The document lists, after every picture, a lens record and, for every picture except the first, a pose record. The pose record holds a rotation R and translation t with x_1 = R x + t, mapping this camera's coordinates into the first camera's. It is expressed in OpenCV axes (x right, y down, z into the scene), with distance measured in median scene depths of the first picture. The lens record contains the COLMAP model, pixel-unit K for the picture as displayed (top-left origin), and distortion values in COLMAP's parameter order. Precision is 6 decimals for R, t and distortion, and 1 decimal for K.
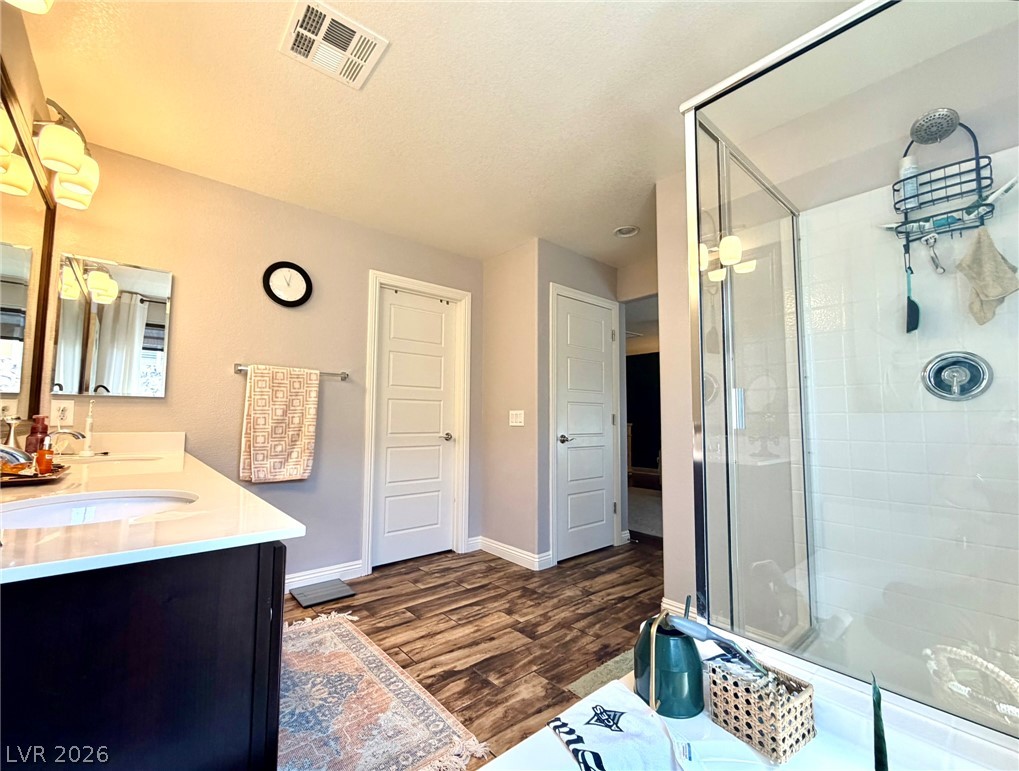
lens RADIAL K [[438.5, 0, 509.5], [0, 438.5, 385.5], [0, 0, 1]] dist [-0.000194, 0.000015]
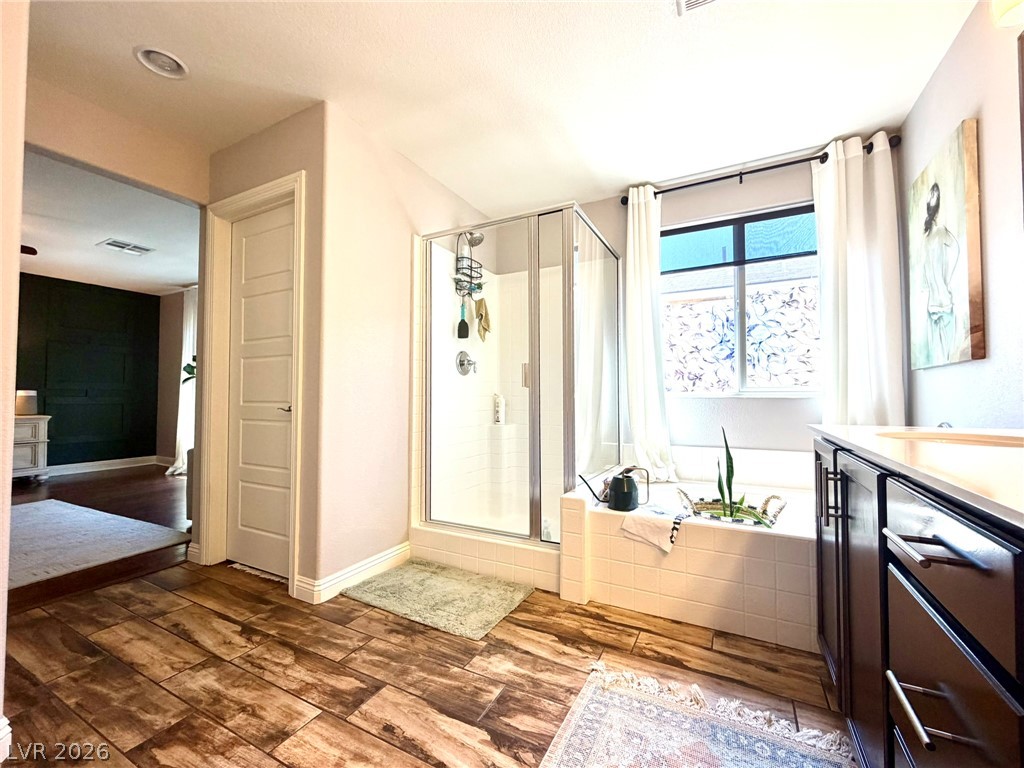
lens RADIAL K [[430.9, 0, 512.0], [0, 430.9, 384.0], [0, 0, 1]] dist [-0.002139, -0.000153]
pose [[-0.369399, 0.018766, 0.929081, -0.759276], [-0.076909, 0.995749, -0.050691, 0.130485], [-0.926083, -0.090180, -0.366385, 1.247269]]
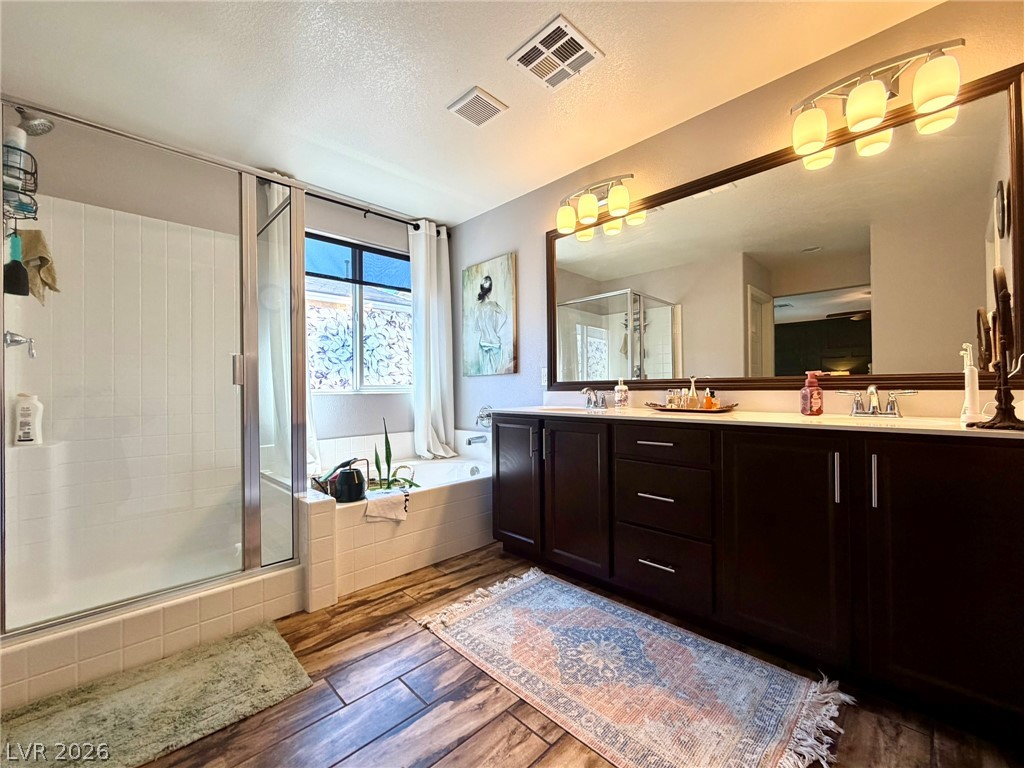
lens RADIAL K [[419.9, 0, 512.0], [0, 419.9, 384.0], [0, 0, 1]] dist [-0.002226, -0.000201]
pose [[-0.997147, 0.000971, -0.075483, -0.171730], [0.007890, 0.995781, -0.091419, 0.165161], [0.075076, -0.091753, -0.992948, 1.759413]]
